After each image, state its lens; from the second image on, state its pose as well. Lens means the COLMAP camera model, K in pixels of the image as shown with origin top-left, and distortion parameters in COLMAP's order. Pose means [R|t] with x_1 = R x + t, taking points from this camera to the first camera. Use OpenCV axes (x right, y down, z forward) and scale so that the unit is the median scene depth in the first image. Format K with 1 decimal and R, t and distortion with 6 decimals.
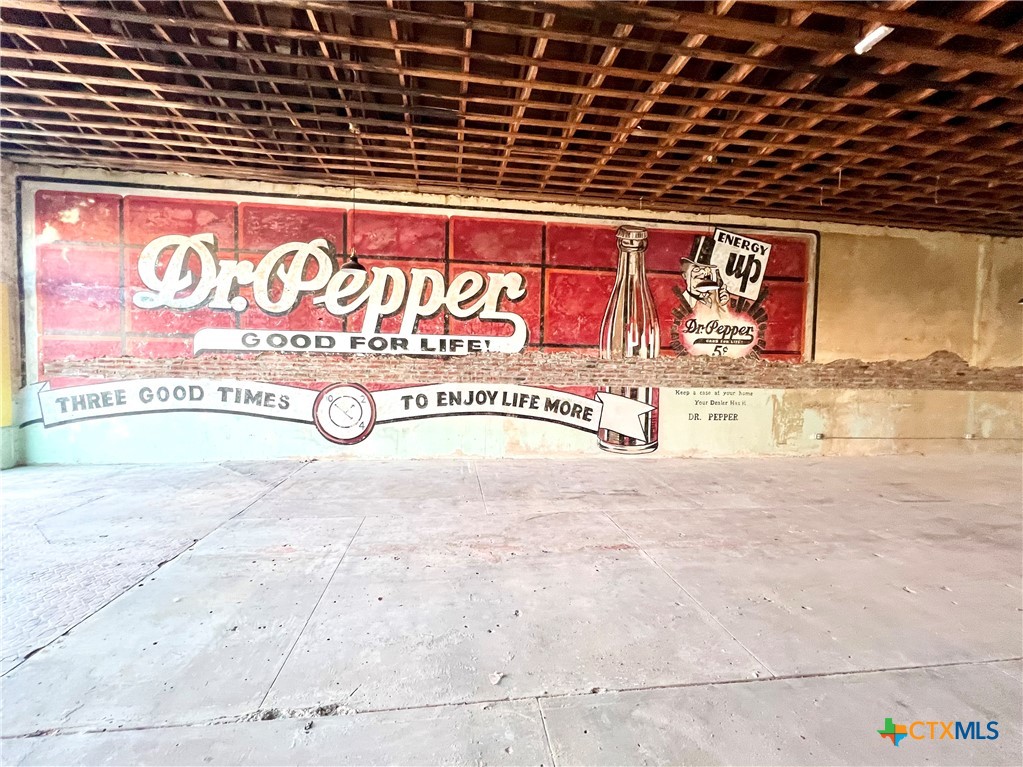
lens RADIAL K [[426.7, 0, 508.1], [0, 426.7, 382.6], [0, 0, 1]] dist [-0.002137, -0.000054]
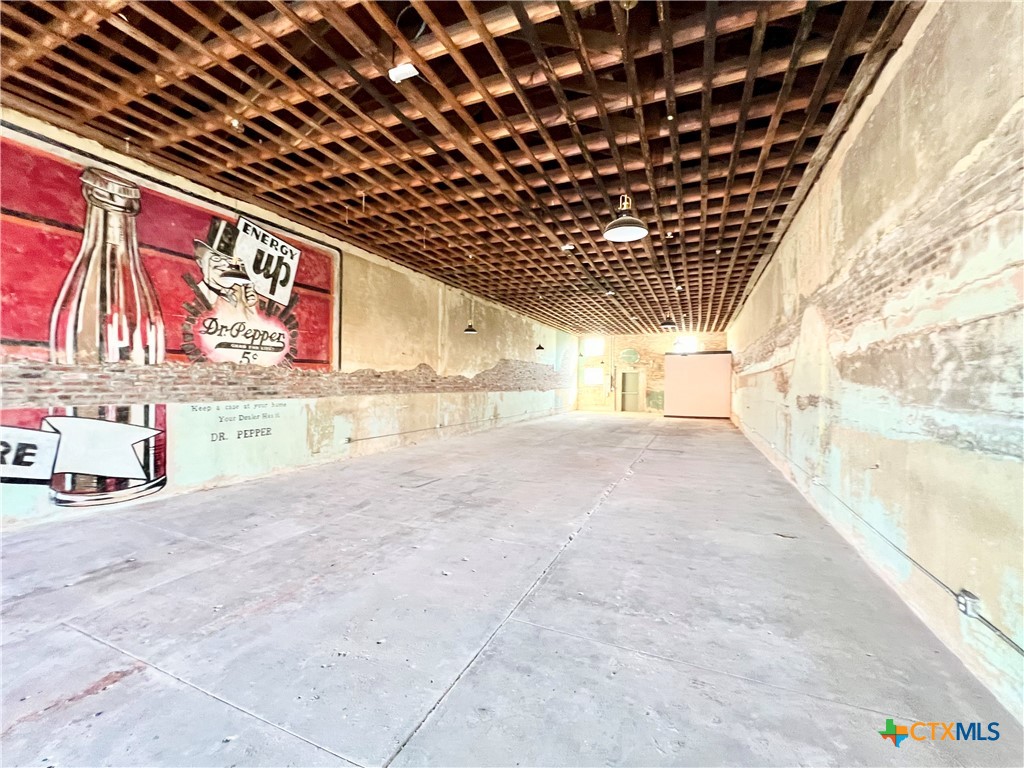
lens RADIAL K [[427.2, 0, 514.8], [0, 427.2, 382.8], [0, 0, 1]] dist [-0.002137, -0.000054]
pose [[0.510728, -0.015762, 0.859598, 0.026873], [0.033084, 0.999452, -0.001331, -0.004639], [-0.859105, 0.029119, 0.510970, 0.102728]]
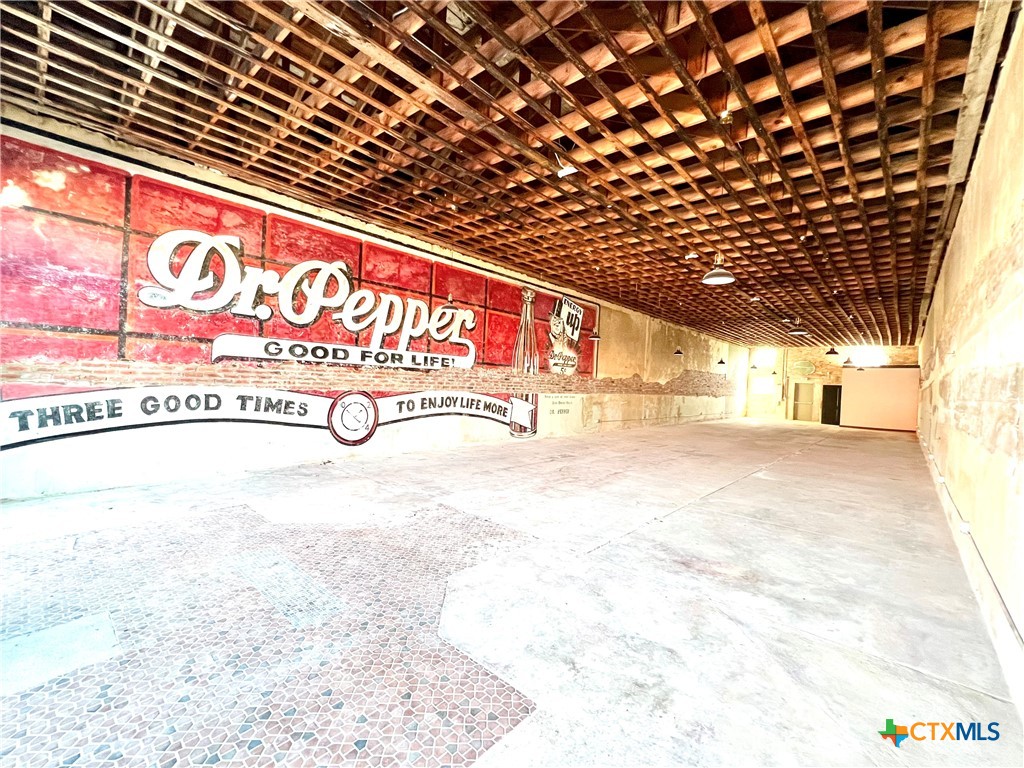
lens RADIAL K [[427.2, 0, 521.8], [0, 427.2, 382.4], [0, 0, 1]] dist [-0.002137, -0.000054]
pose [[0.757120, 0.012166, 0.653163, -0.832595], [-0.003222, 0.999884, -0.014889, -0.006787], [-0.653268, 0.009168, 0.757071, -0.155065]]
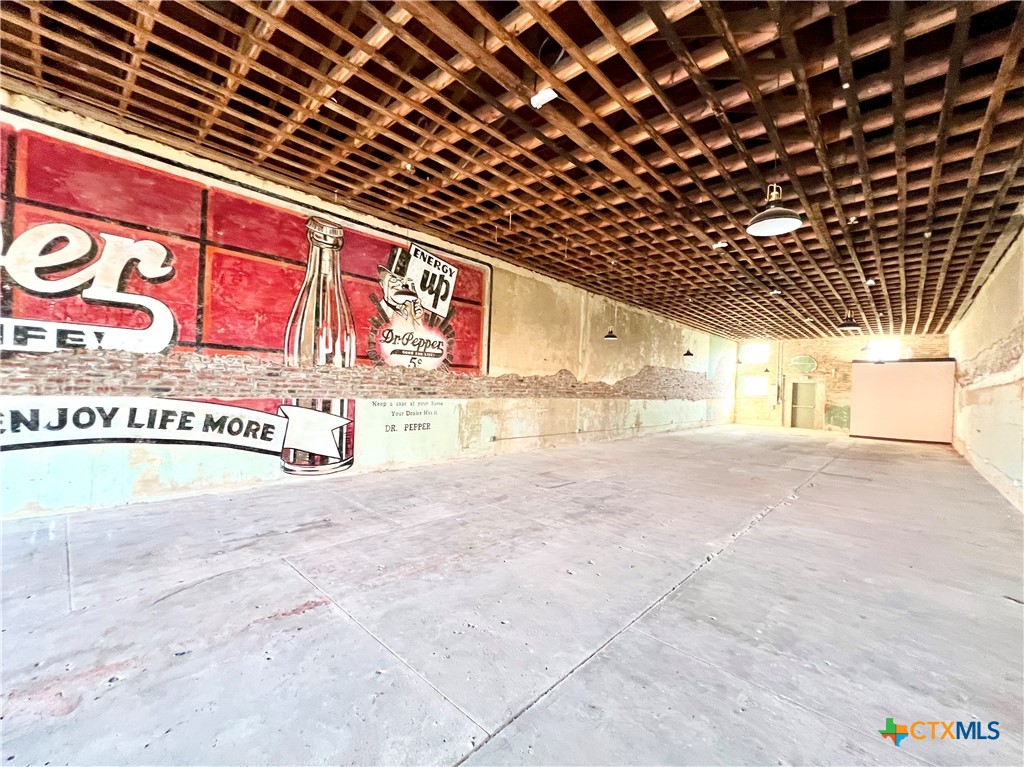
lens RADIAL K [[427.2, 0, 512.6], [0, 427.2, 381.3], [0, 0, 1]] dist [-0.002137, -0.000054]
pose [[0.768285, 0.013730, 0.639960, 0.026106], [0.004088, 0.999644, -0.026355, -0.001565], [-0.640094, 0.022864, 0.767956, 0.077590]]
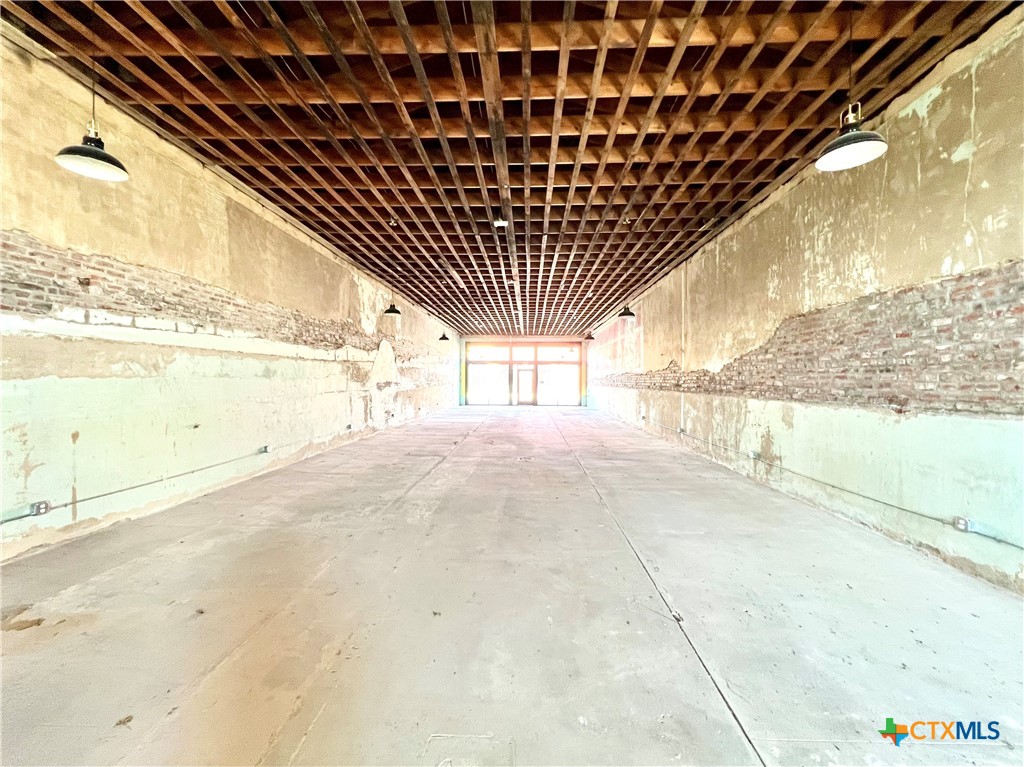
lens RADIAL K [[427.2, 0, 509.0], [0, 427.2, 383.1], [0, 0, 1]] dist [-0.002137, -0.000054]
pose [[-0.167422, -0.016166, -0.985753, 3.233009], [-0.048975, 0.998767, -0.008062, 0.036956], [0.984668, 0.046928, -0.168007, 1.002698]]
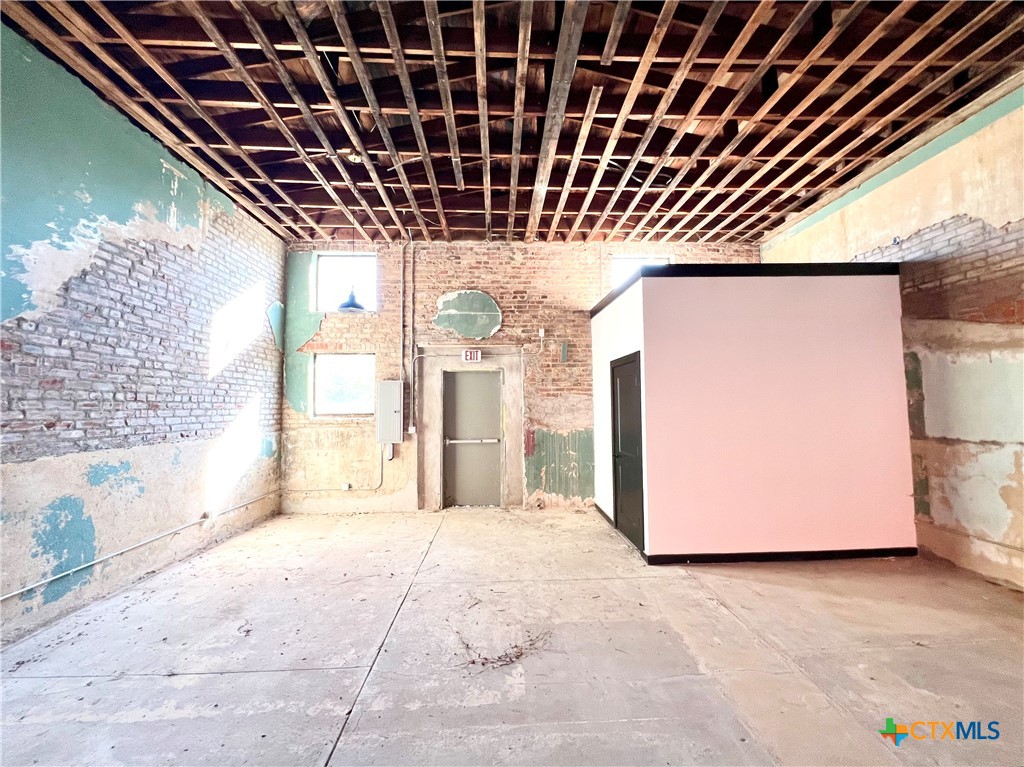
lens RADIAL K [[427.2, 0, 511.4], [0, 427.2, 382.6], [0, 0, 1]] dist [-0.002137, -0.000054]
pose [[0.100529, 0.036360, 0.994269, 2.865350], [0.053755, 0.997674, -0.041920, 0.014866], [-0.993481, 0.057661, 0.098341, 0.988085]]
